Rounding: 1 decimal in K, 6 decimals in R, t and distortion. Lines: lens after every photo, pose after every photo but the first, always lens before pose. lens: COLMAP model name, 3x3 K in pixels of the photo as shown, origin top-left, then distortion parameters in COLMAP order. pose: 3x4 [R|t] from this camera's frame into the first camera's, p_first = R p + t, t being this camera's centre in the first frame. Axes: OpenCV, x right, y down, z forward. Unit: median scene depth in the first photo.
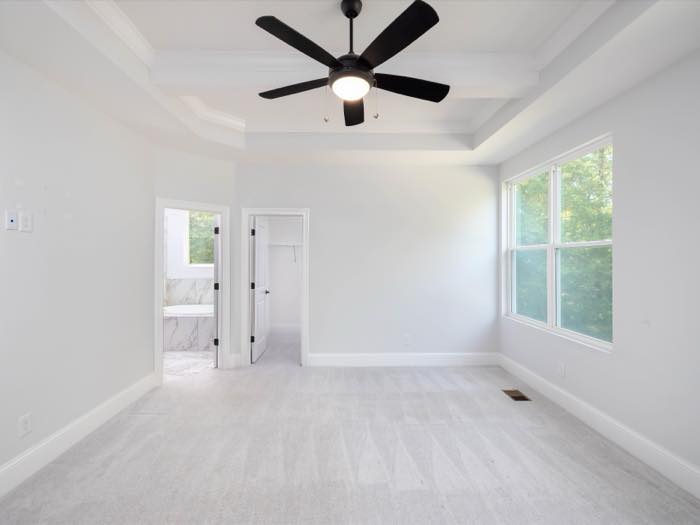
lens RADIAL K [[338.3, 0, 355.1], [0, 338.3, 259.4], [0, 0, 1]] dist [-0.000833, -0.000142]
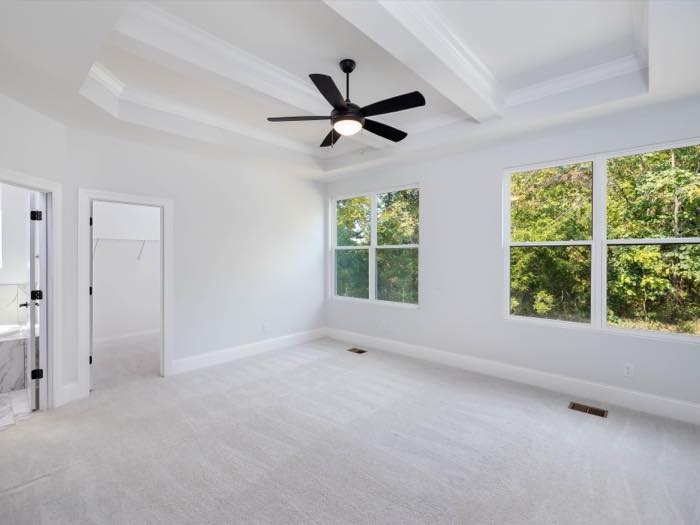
lens RADIAL K [[338.3, 0, 355.1], [0, 338.3, 259.4], [0, 0, 1]] dist [-0.000833, -0.000142]
pose [[0.673830, -0.009244, 0.738828, -0.485584], [-0.001646, 0.999900, 0.014012, -0.005127], [-0.738884, -0.010657, 0.673748, 0.038684]]
